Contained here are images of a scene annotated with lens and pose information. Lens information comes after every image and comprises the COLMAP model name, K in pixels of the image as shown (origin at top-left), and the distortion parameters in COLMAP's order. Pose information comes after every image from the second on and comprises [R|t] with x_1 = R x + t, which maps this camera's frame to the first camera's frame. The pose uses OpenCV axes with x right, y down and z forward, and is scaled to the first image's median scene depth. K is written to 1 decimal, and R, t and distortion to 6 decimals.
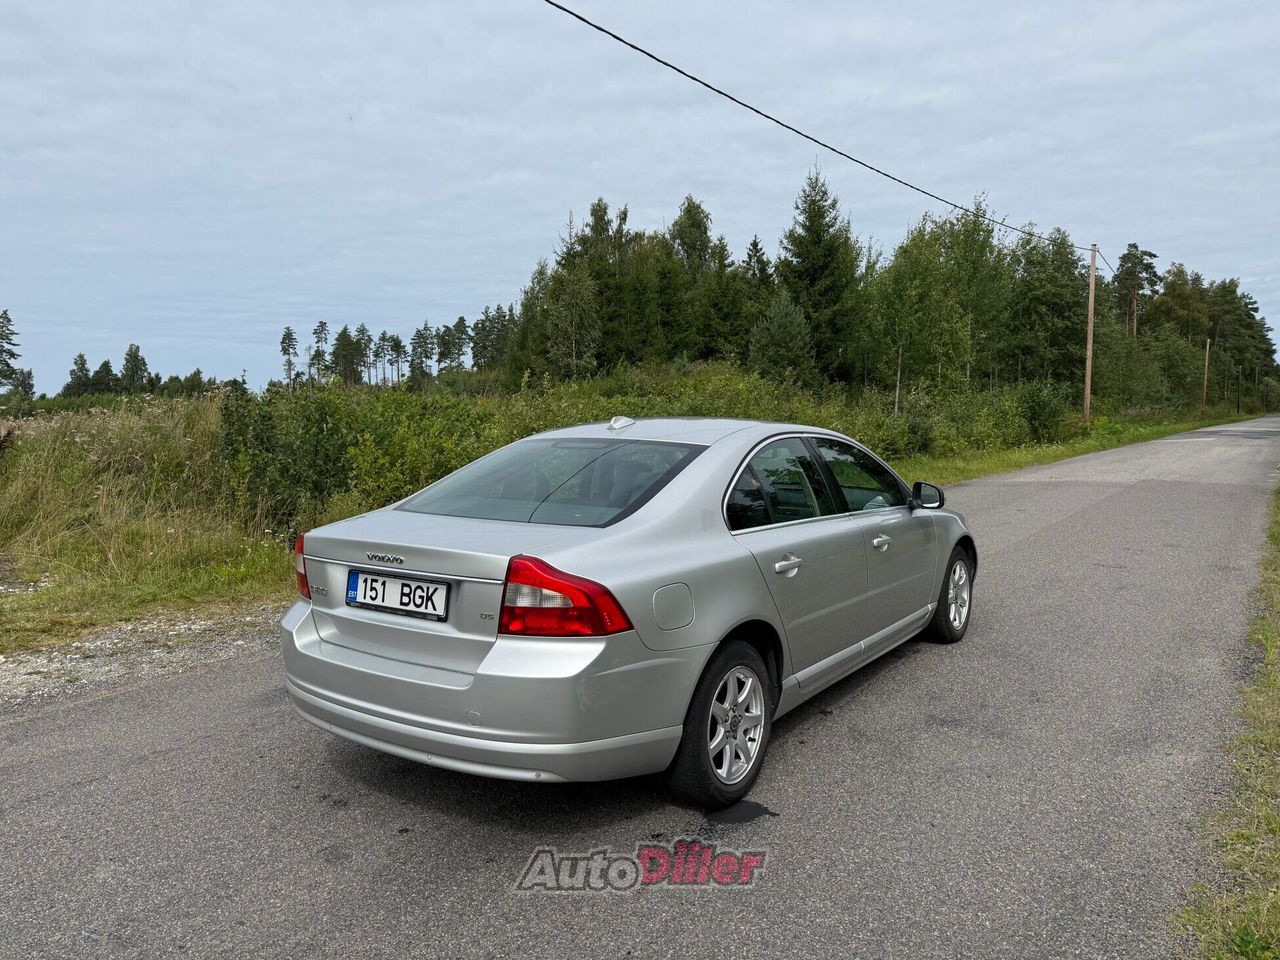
lens RADIAL K [[905.3, 0, 640.0], [0, 905.3, 480.0], [0, 0, 1]] dist [0.093785, -0.148383]
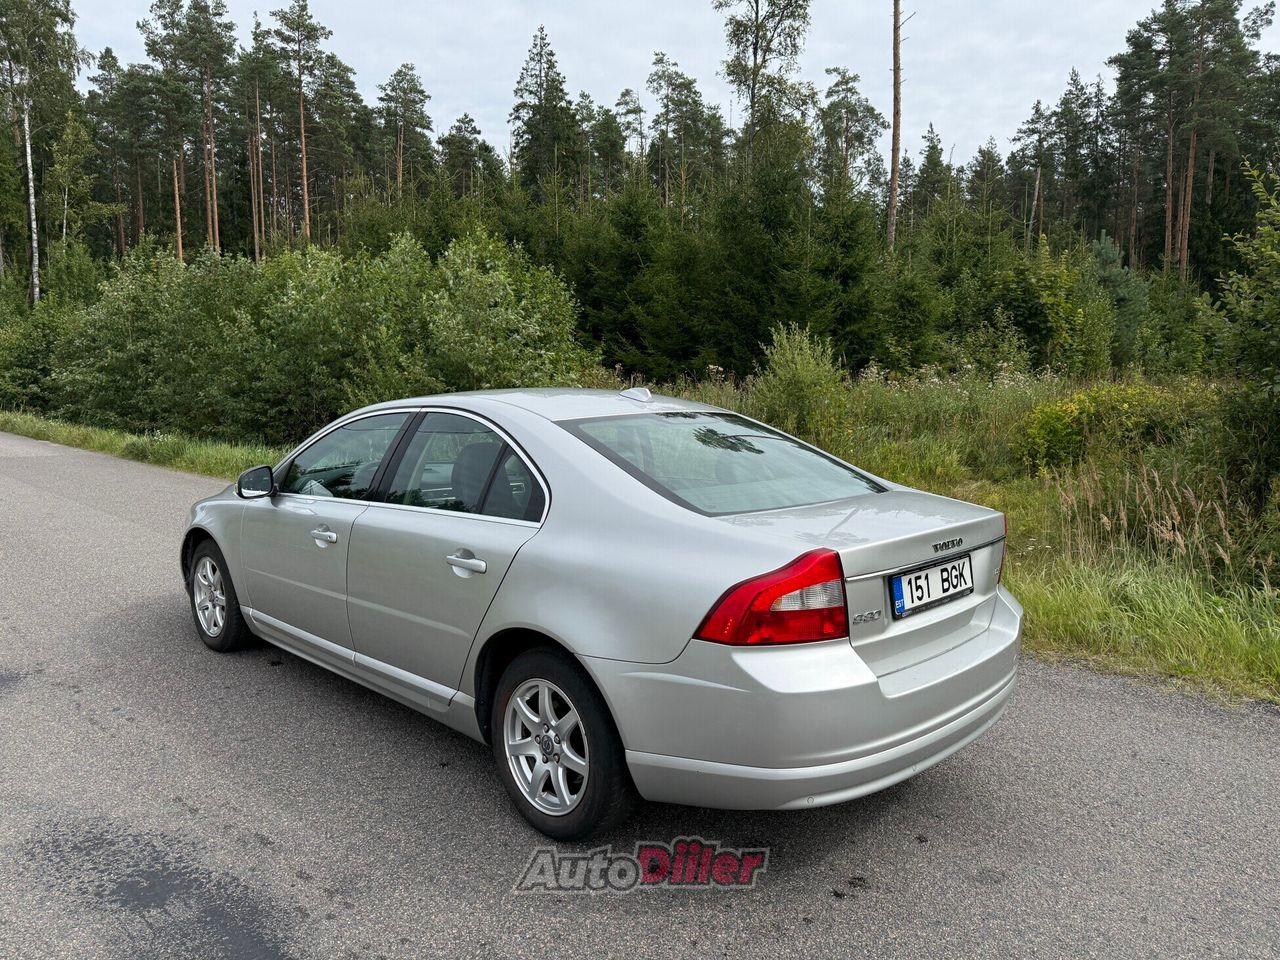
lens RADIAL K [[909.6, 0, 637.8], [0, 909.6, 474.6], [0, 0, 1]] dist [0.004283, -0.006969]
pose [[0.166086, -0.089766, 0.982017, -0.142219], [0.066067, 0.994624, 0.079744, -0.008760], [-0.983896, 0.051635, 0.171124, 0.135160]]
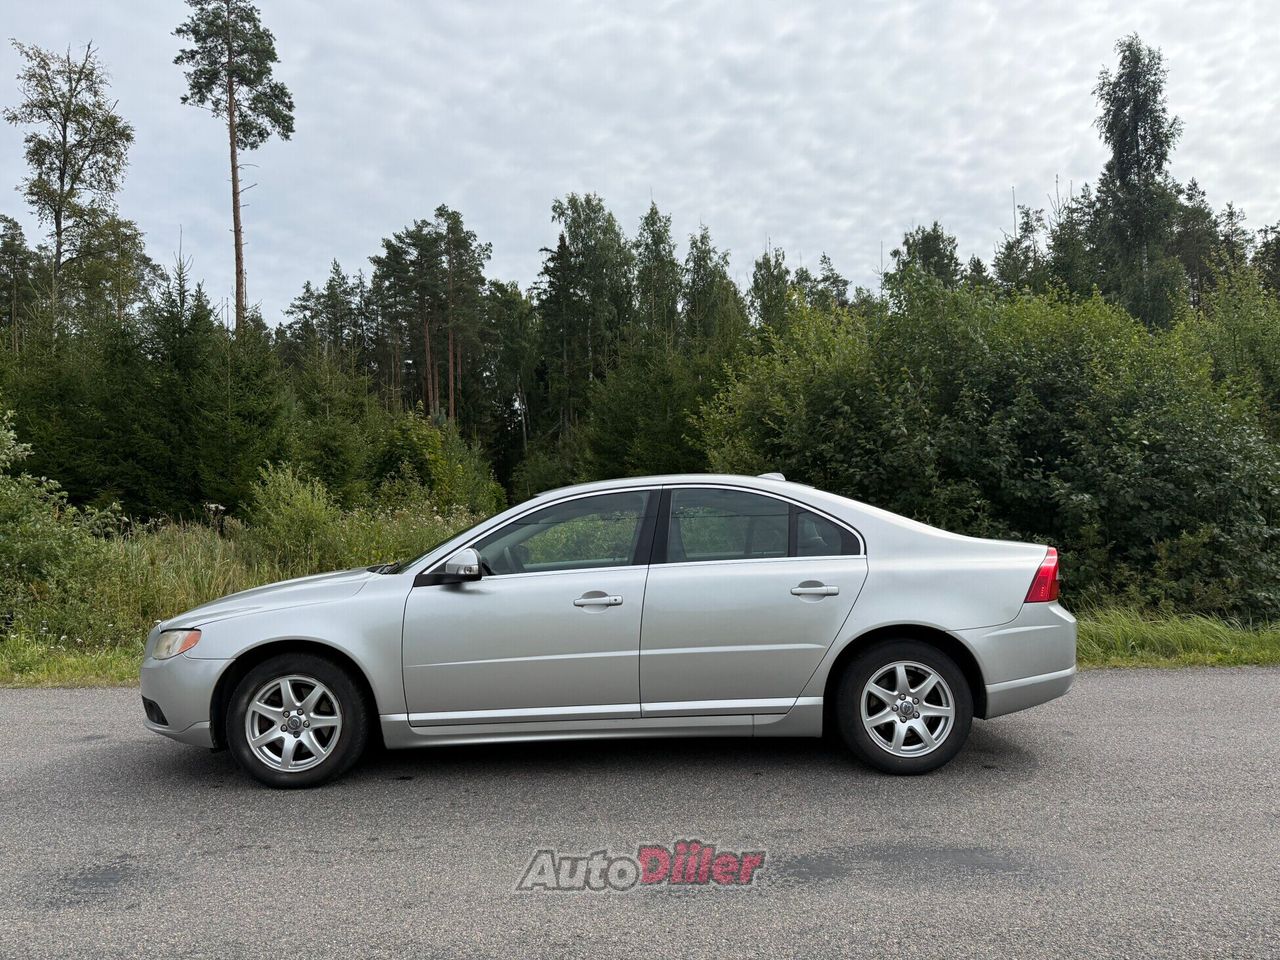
lens RADIAL K [[906.3, 0, 635.3], [0, 906.3, 503.1], [0, 0, 1]] dist [-0.007099, -0.004465]
pose [[-0.587933, 0.053875, 0.807113, -0.138630], [0.089140, 0.996018, -0.001551, -0.007079], [-0.803983, 0.071034, -0.590394, 0.292753]]
